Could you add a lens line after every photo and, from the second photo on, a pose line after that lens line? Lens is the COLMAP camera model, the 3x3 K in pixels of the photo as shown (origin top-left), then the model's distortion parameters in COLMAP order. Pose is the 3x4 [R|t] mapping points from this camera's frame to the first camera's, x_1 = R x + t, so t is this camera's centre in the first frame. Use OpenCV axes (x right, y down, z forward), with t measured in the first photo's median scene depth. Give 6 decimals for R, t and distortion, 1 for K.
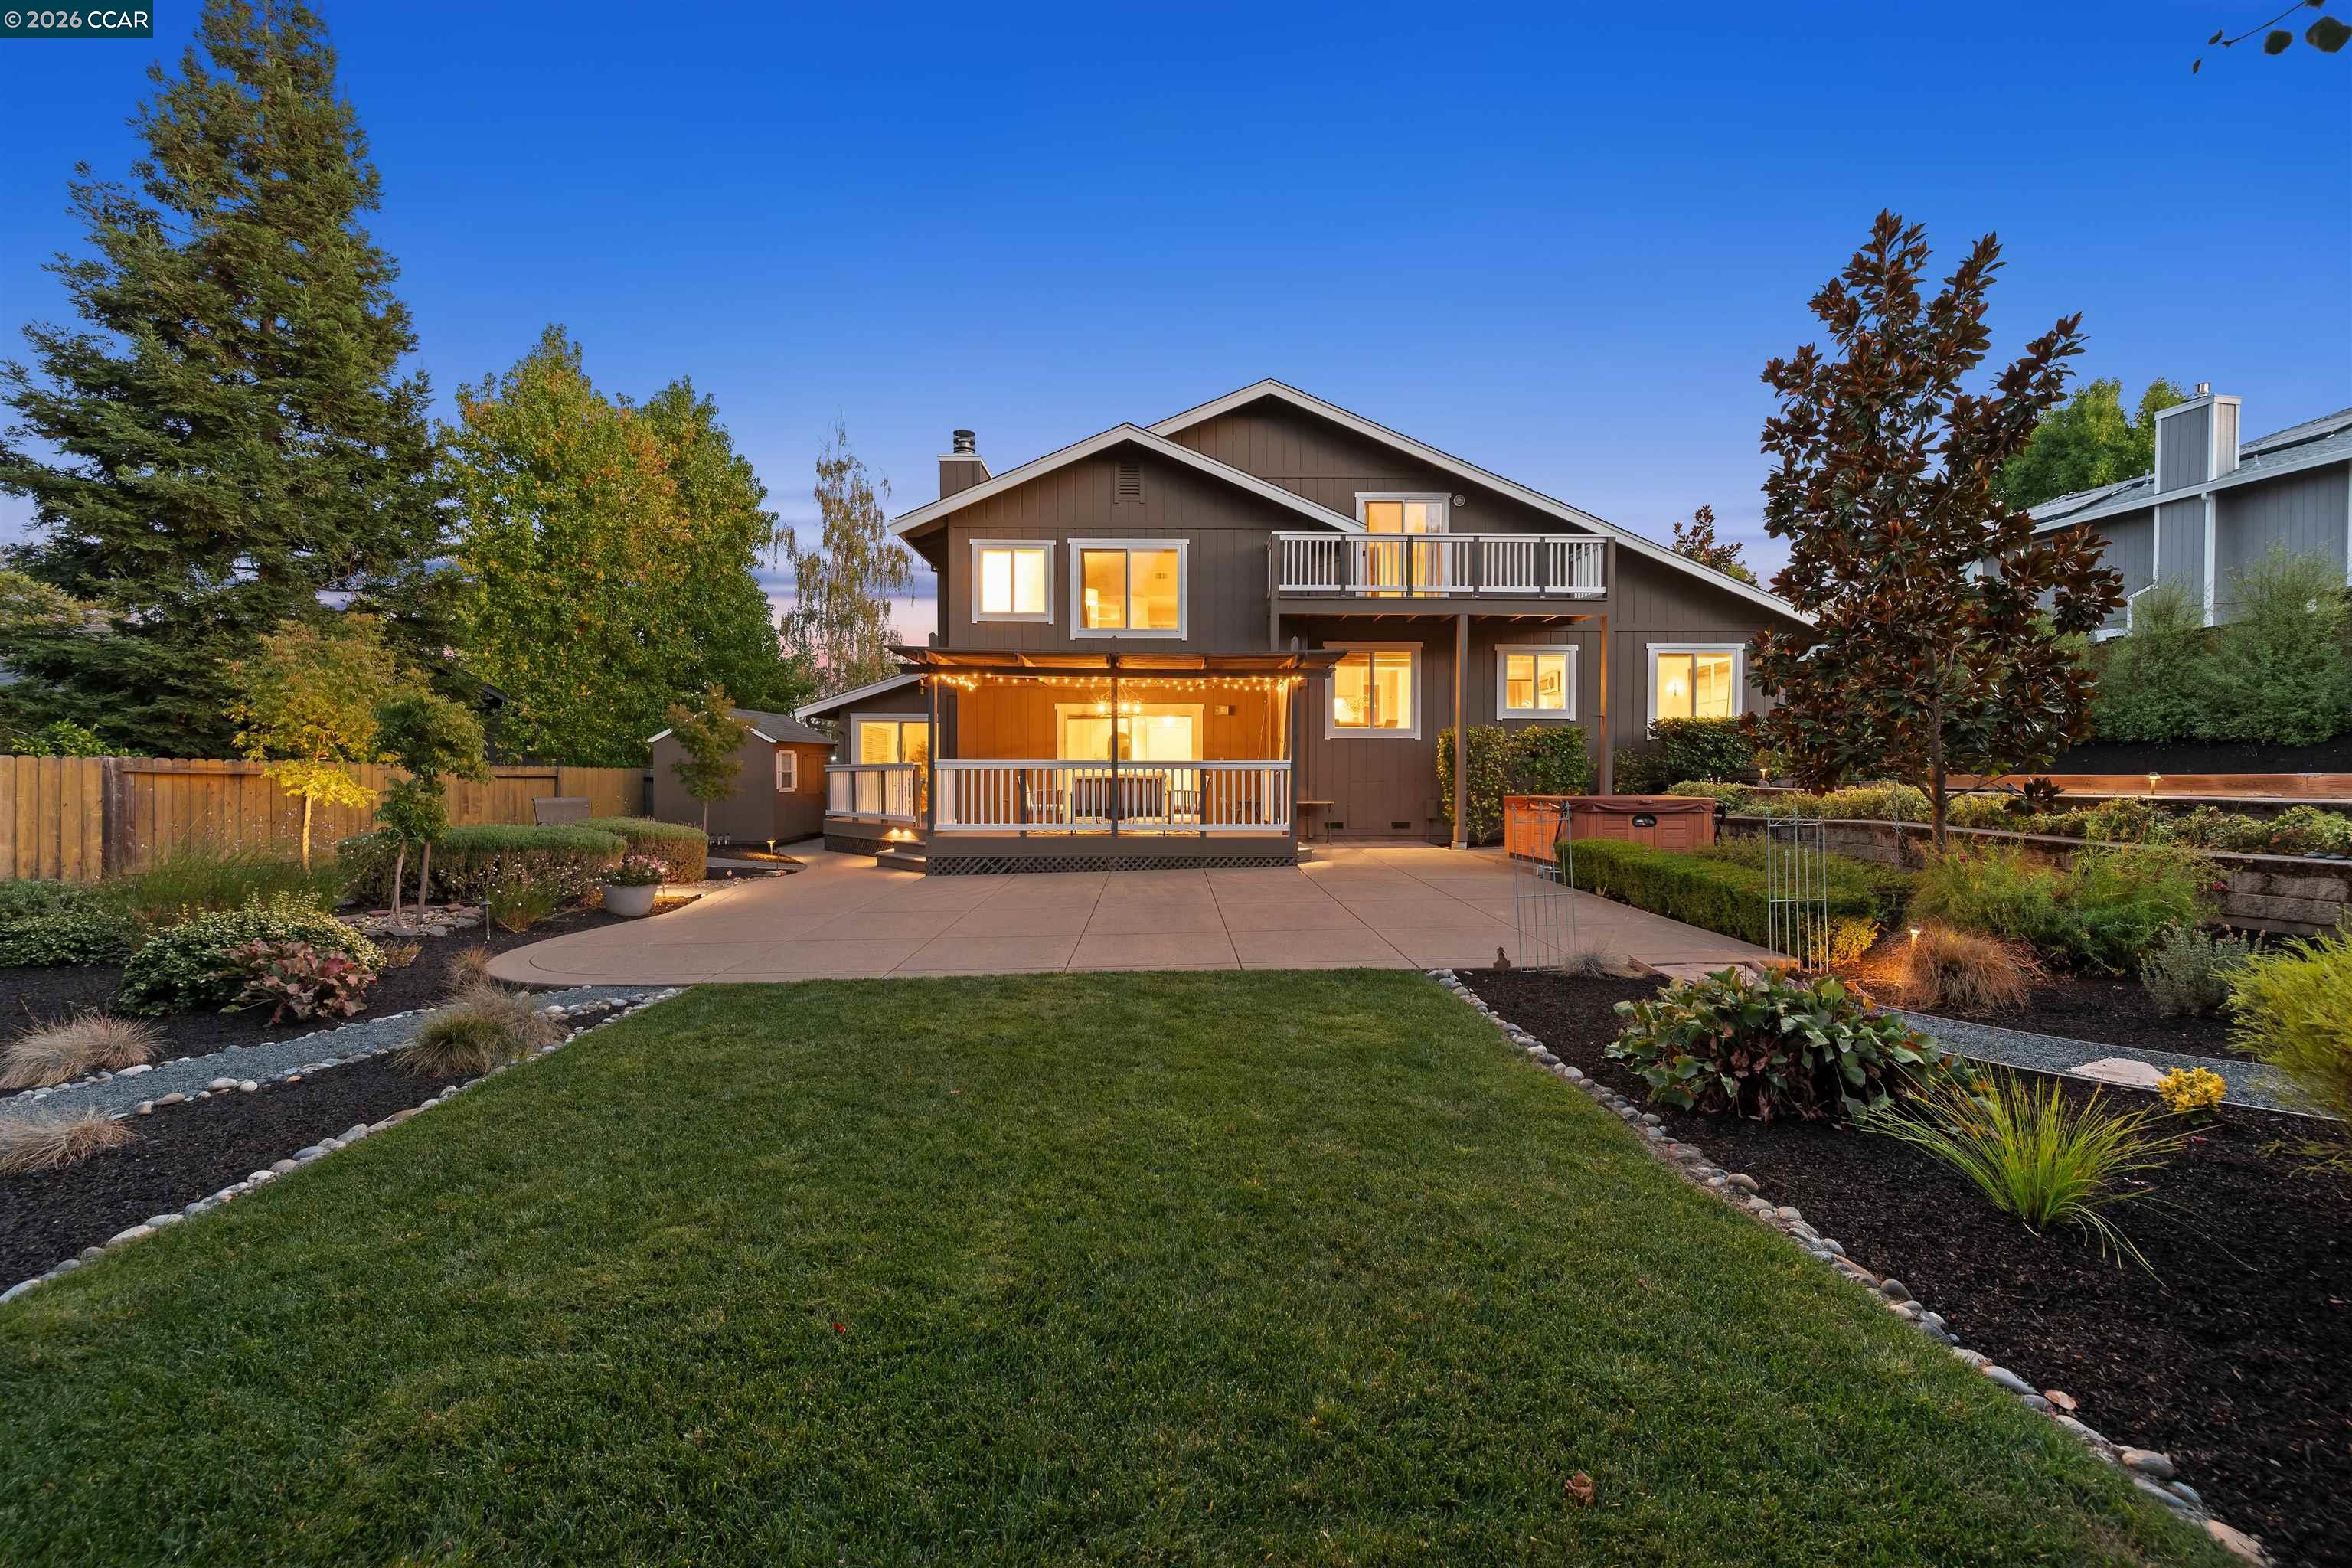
lens RADIAL K [[922.0, 0, 1176.0], [0, 922.0, 784.0], [0, 0, 1]] dist [0.000948, 0.000207]
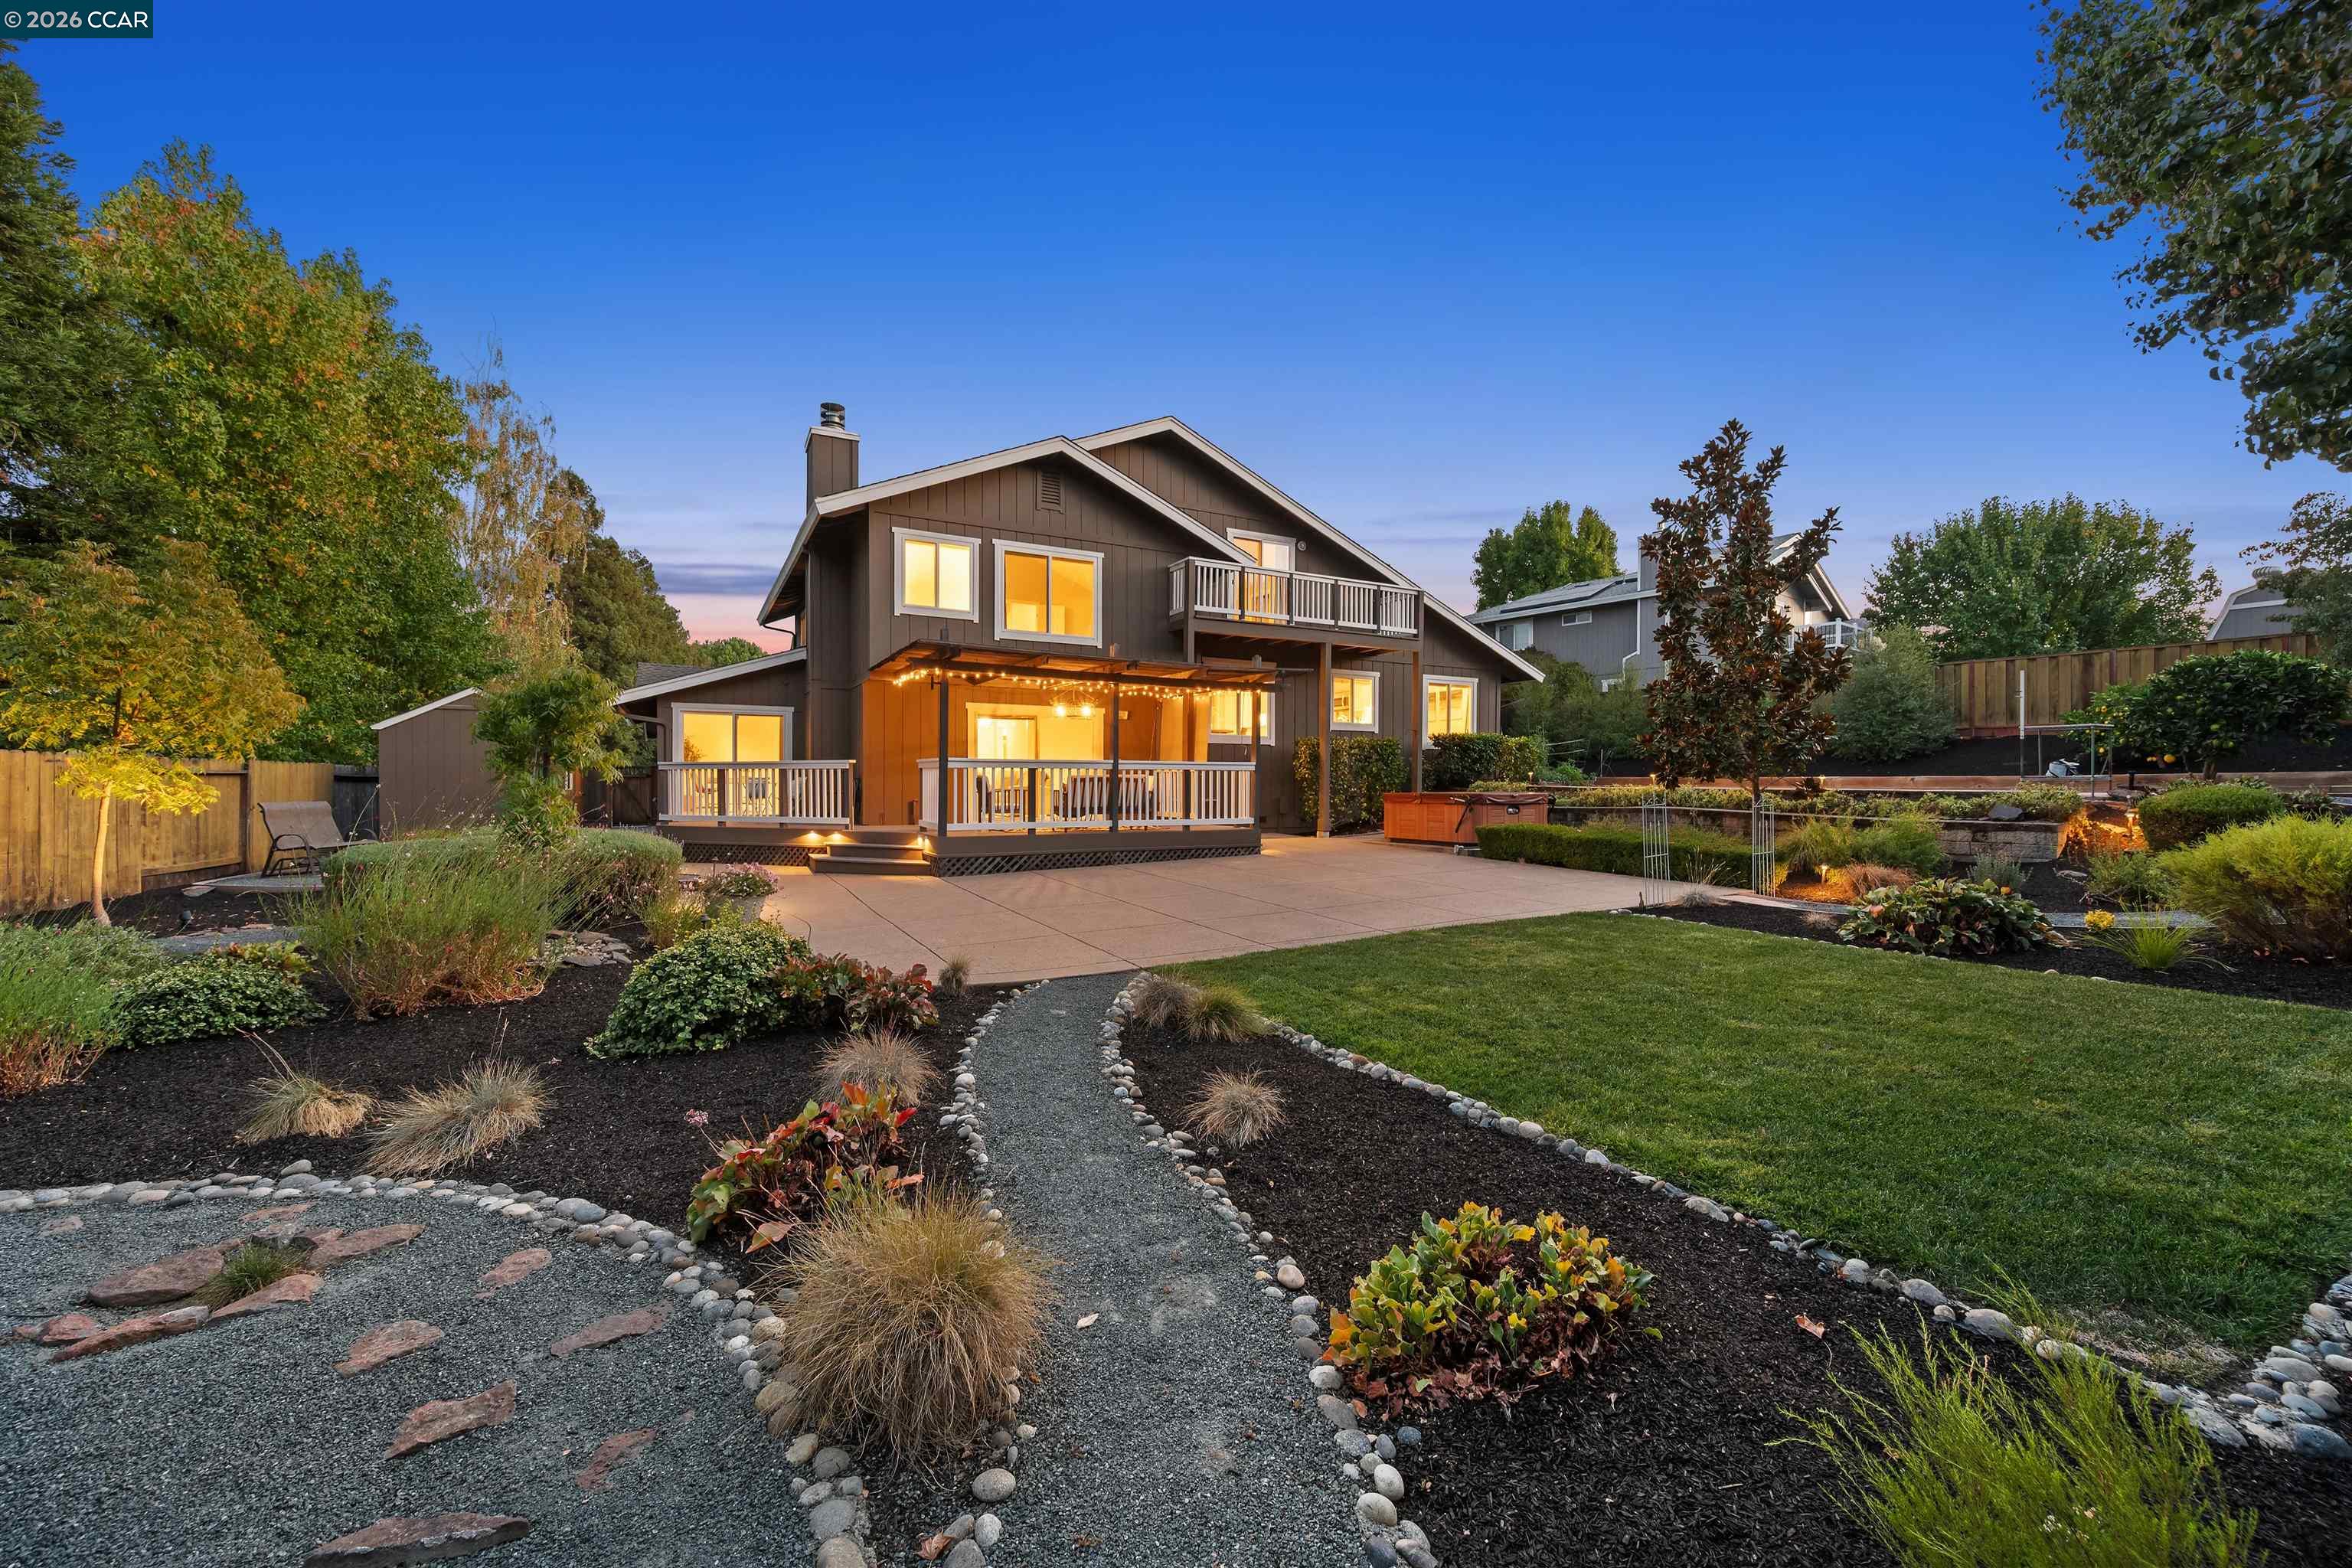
lens RADIAL K [[922.0, 0, 1176.0], [0, 922.0, 784.0], [0, 0, 1]] dist [0.000948, 0.000207]
pose [[0.888368, -0.000350, 0.459131, -0.400891], [0.001812, 0.999995, -0.002744, 0.003471], [-0.459128, 0.003270, 0.888364, 0.018733]]
